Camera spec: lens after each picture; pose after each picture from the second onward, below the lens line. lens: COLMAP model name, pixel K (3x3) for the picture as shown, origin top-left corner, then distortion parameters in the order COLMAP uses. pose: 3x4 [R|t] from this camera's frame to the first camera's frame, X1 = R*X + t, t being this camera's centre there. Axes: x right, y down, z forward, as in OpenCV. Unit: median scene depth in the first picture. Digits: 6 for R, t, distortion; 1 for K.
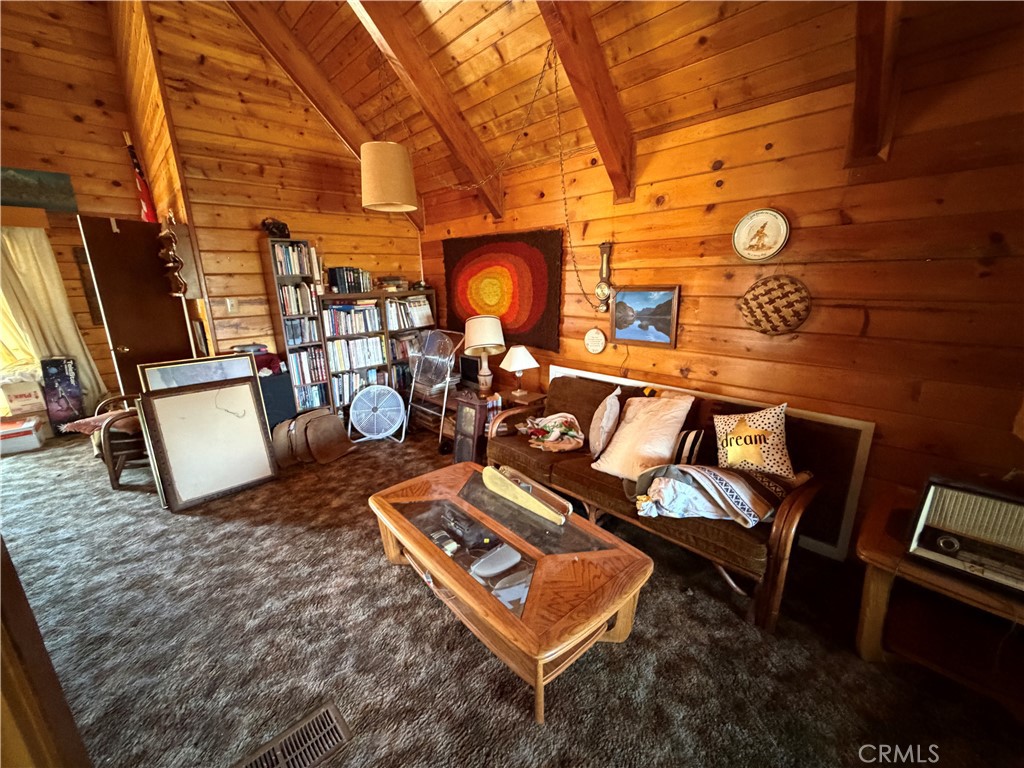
lens RADIAL K [[412.9, 0, 513.6], [0, 412.9, 387.8], [0, 0, 1]] dist [-0.001416, 0.000081]
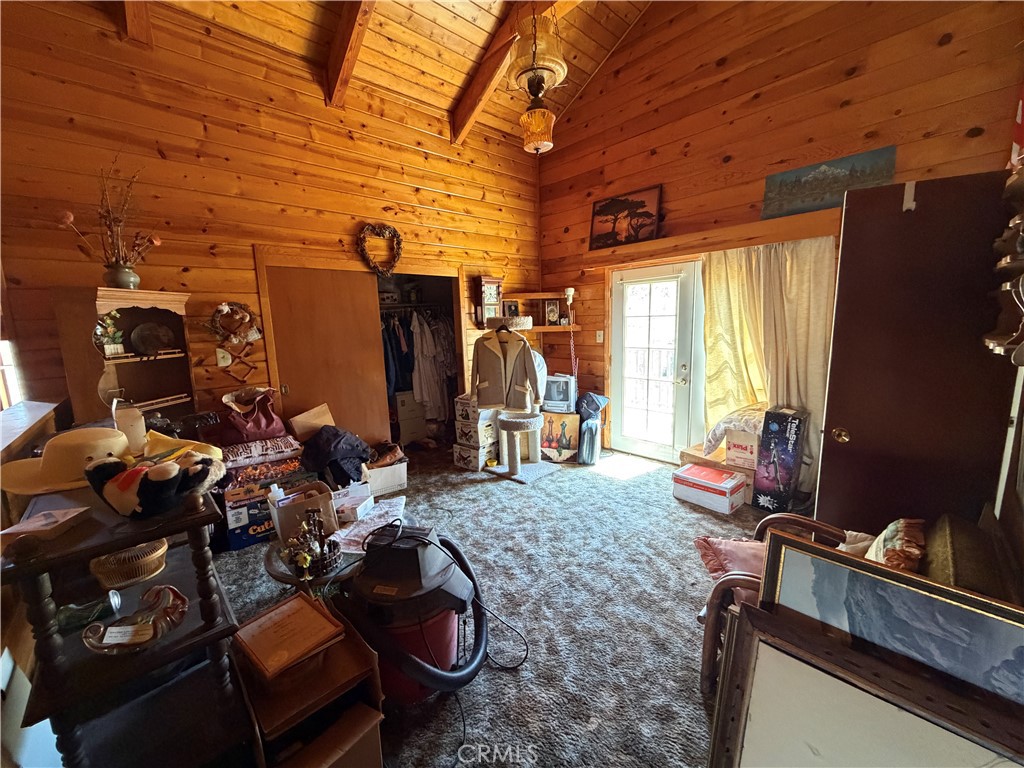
lens RADIAL K [[412.9, 0, 514.7], [0, 412.9, 385.5], [0, 0, 1]] dist [-0.001416, 0.000081]
pose [[-0.016200, 0.170108, -0.985292, -0.532715], [-0.226504, 0.959179, 0.169324, -0.187563], [0.973875, 0.225916, 0.022992, 0.703983]]
